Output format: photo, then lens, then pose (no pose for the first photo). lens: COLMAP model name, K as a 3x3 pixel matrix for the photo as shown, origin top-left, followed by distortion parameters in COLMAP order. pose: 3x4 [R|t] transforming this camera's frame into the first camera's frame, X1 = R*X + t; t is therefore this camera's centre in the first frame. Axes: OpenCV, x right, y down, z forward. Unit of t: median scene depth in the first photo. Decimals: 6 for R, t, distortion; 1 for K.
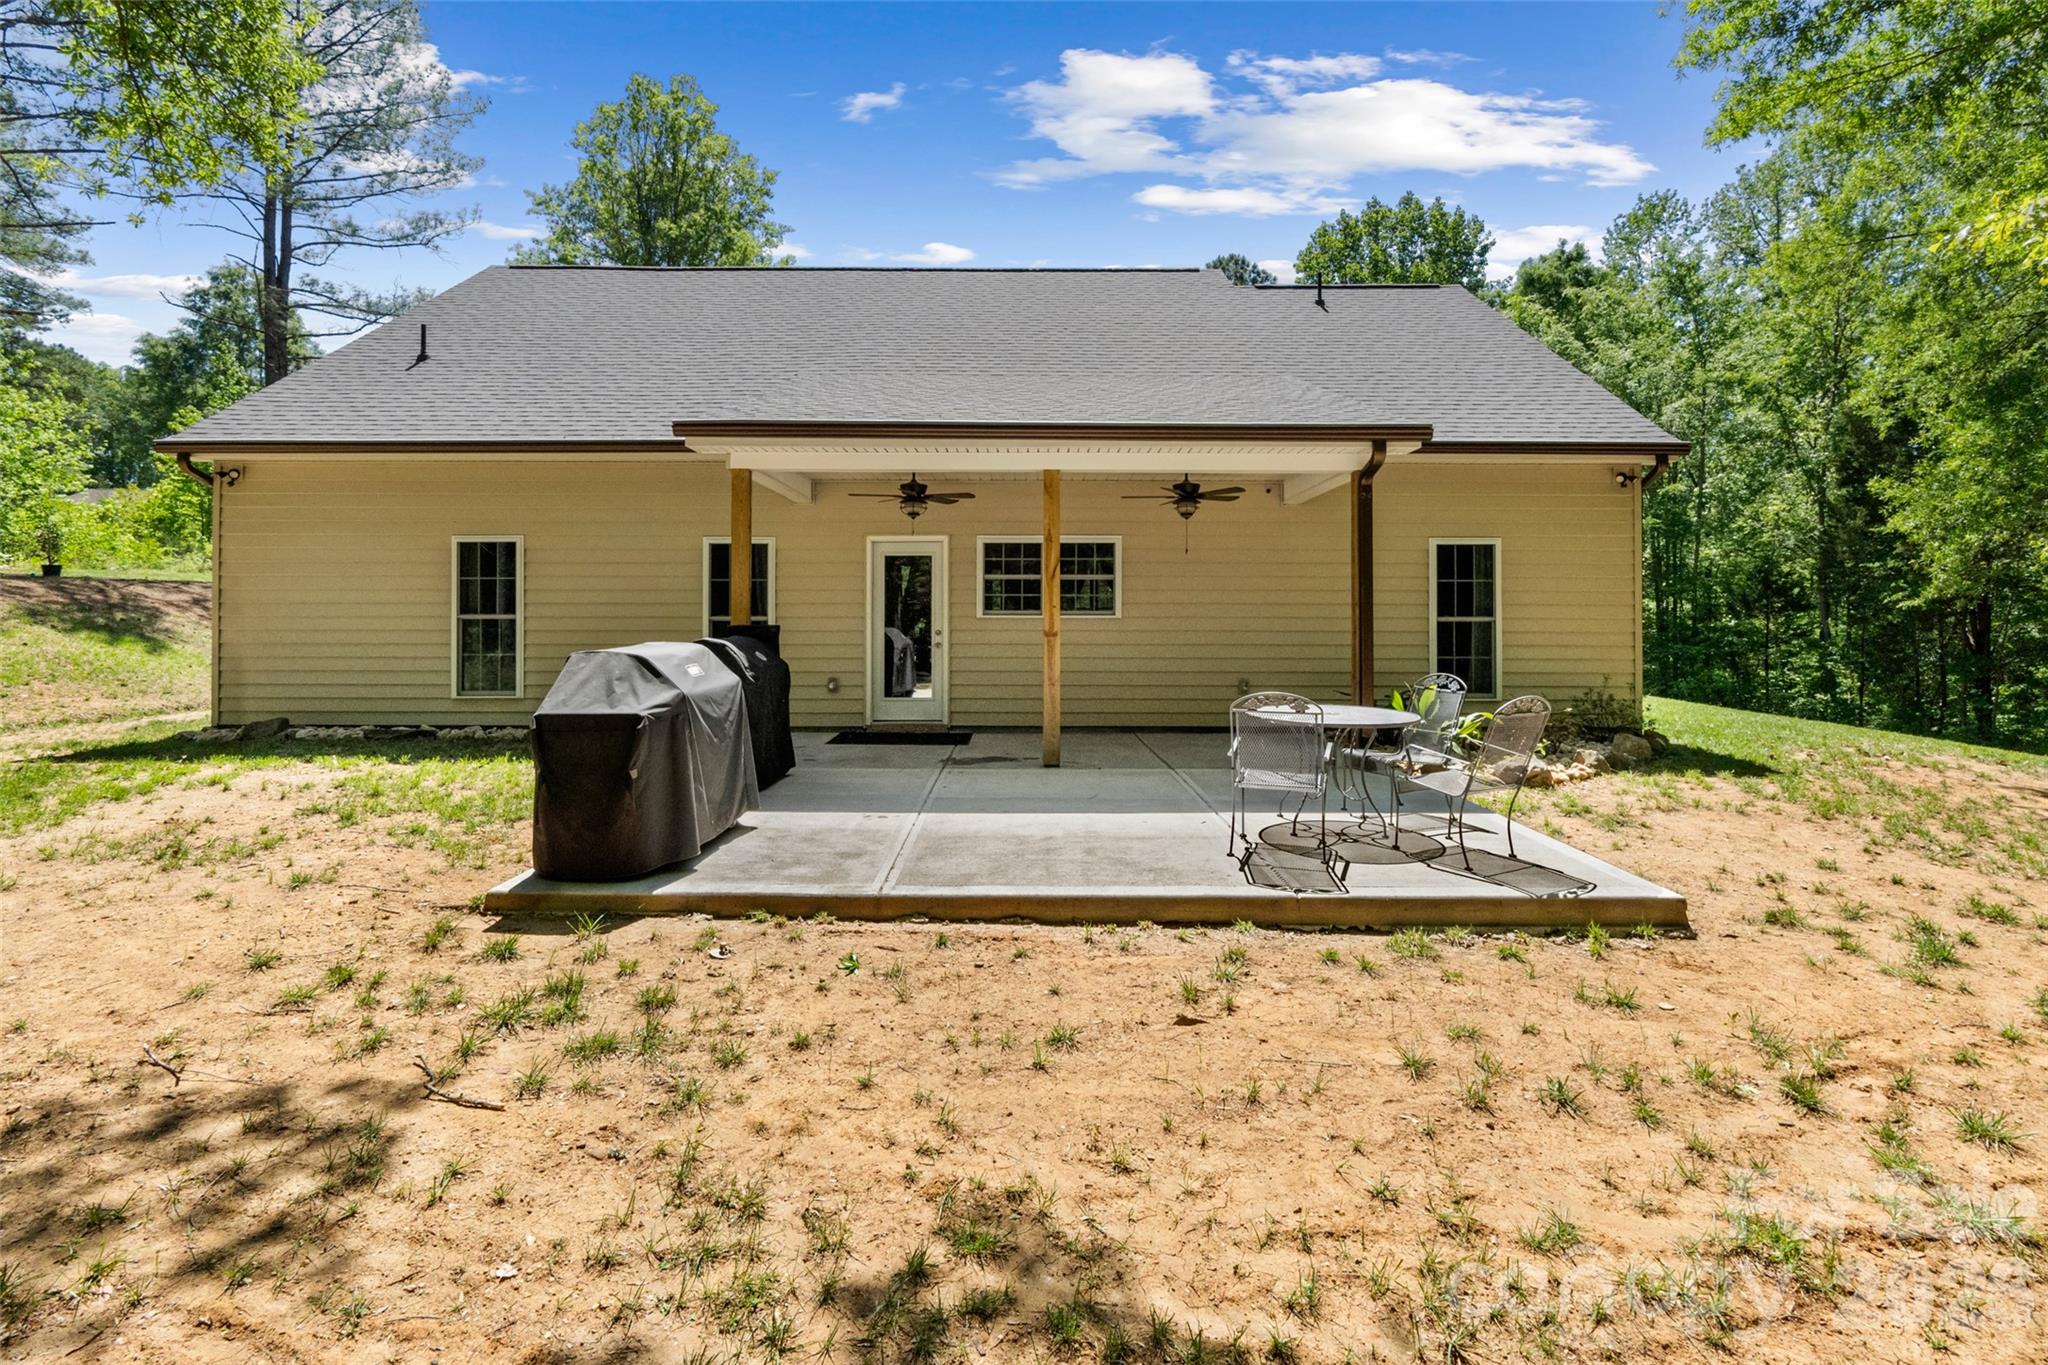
lens RADIAL K [[937.2, 0, 1034.1], [0, 937.2, 676.0], [0, 0, 1]] dist [-0.003668, -0.000697]
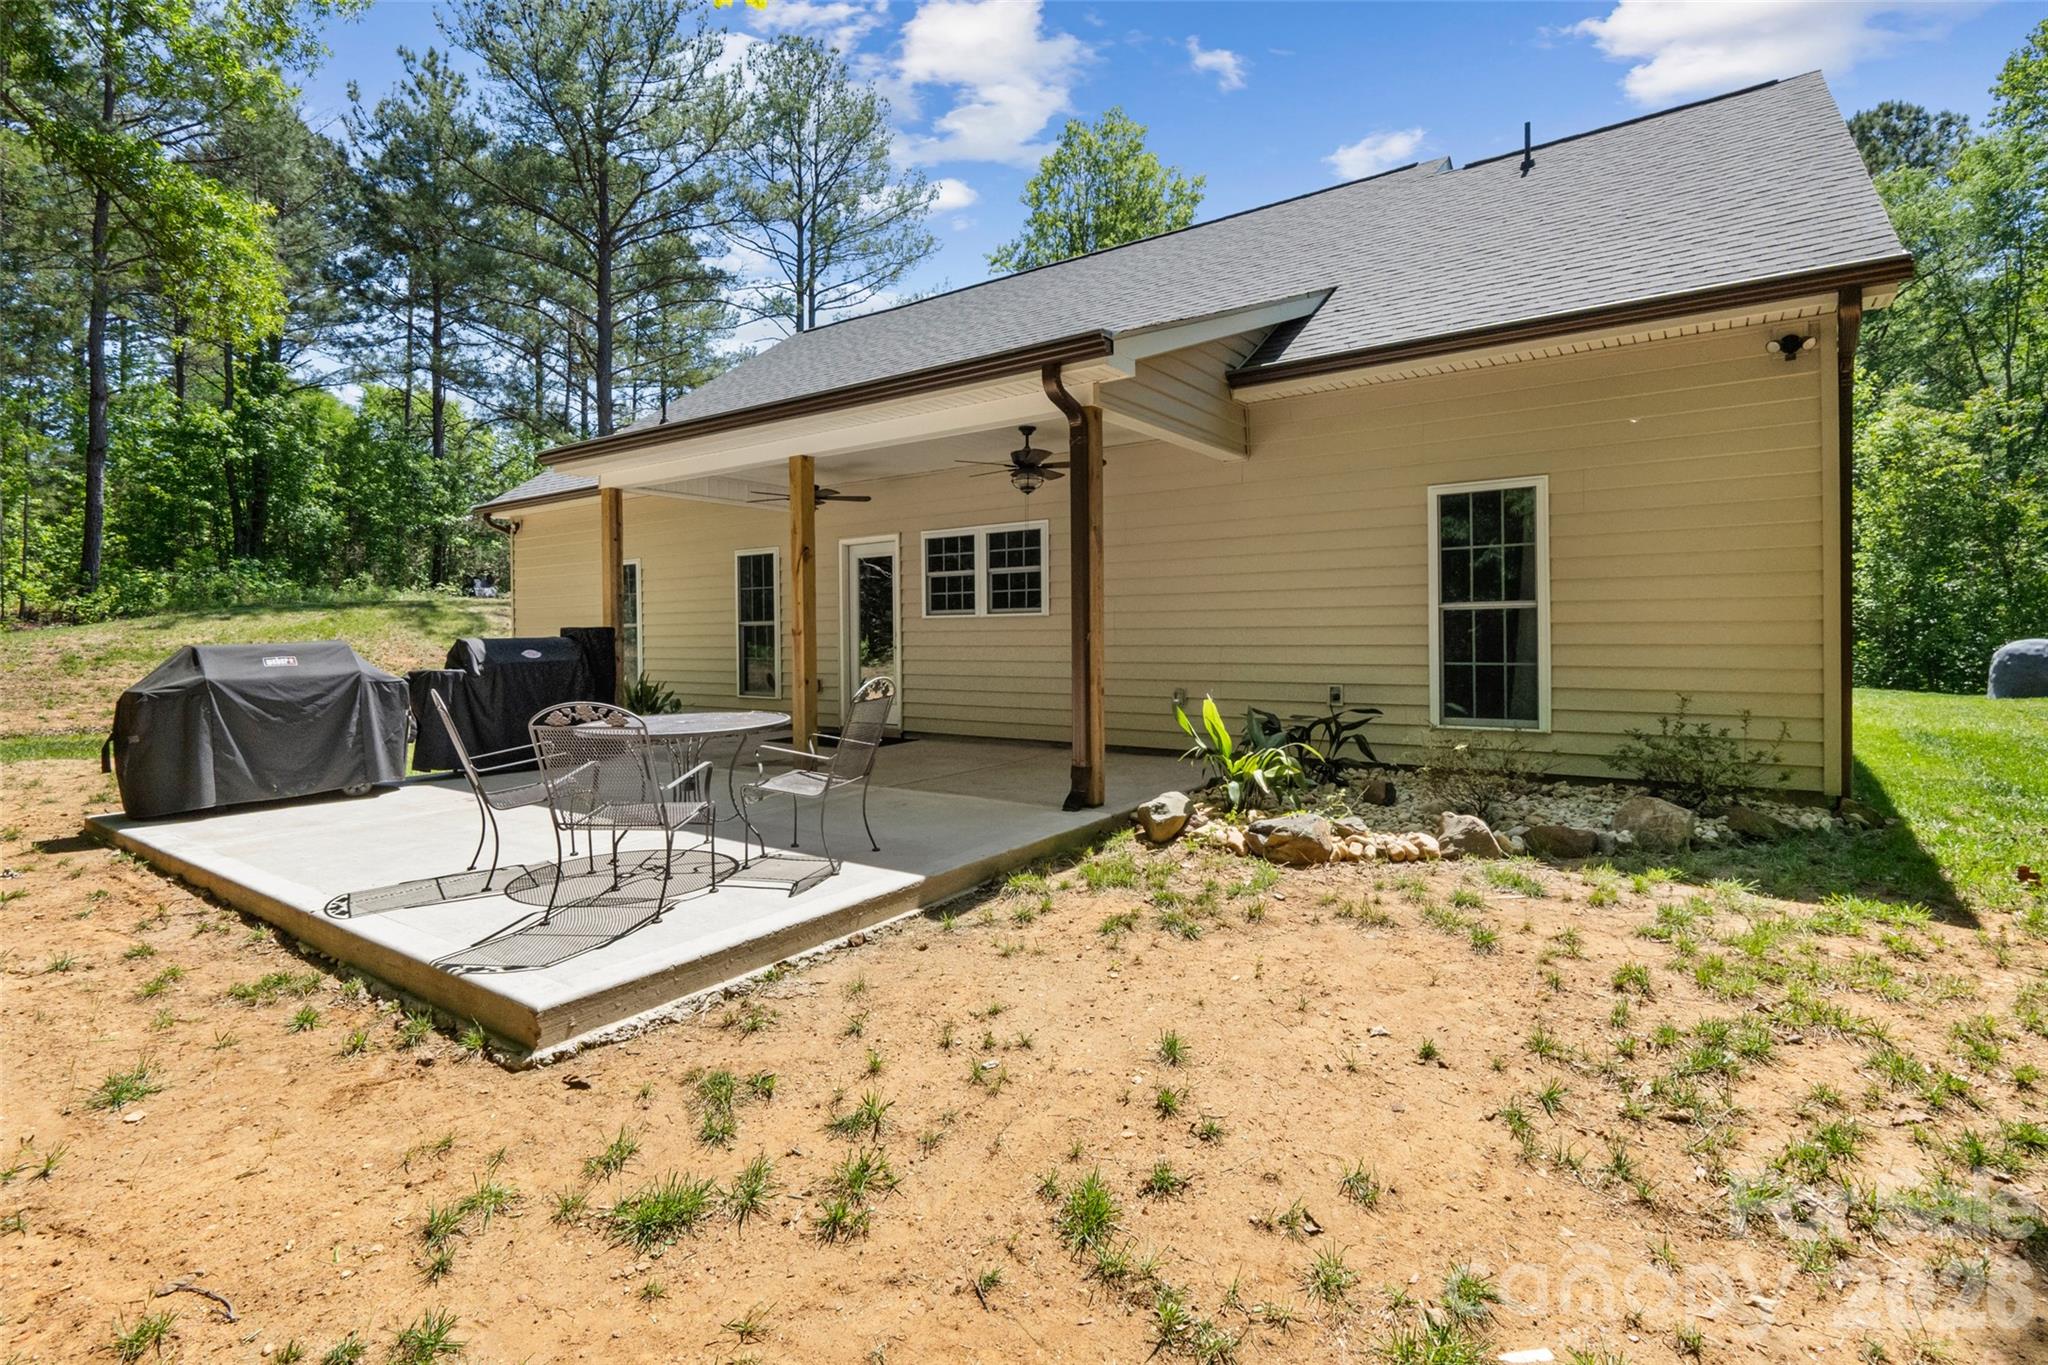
lens RADIAL K [[937.2, 0, 1034.1], [0, 937.2, 676.0], [0, 0, 1]] dist [-0.003668, -0.000697]
pose [[0.829898, 0.012857, -0.557766, 0.559185], [0.005585, 0.999493, 0.031350, -0.033826], [0.557887, -0.029132, 0.829406, 0.280319]]
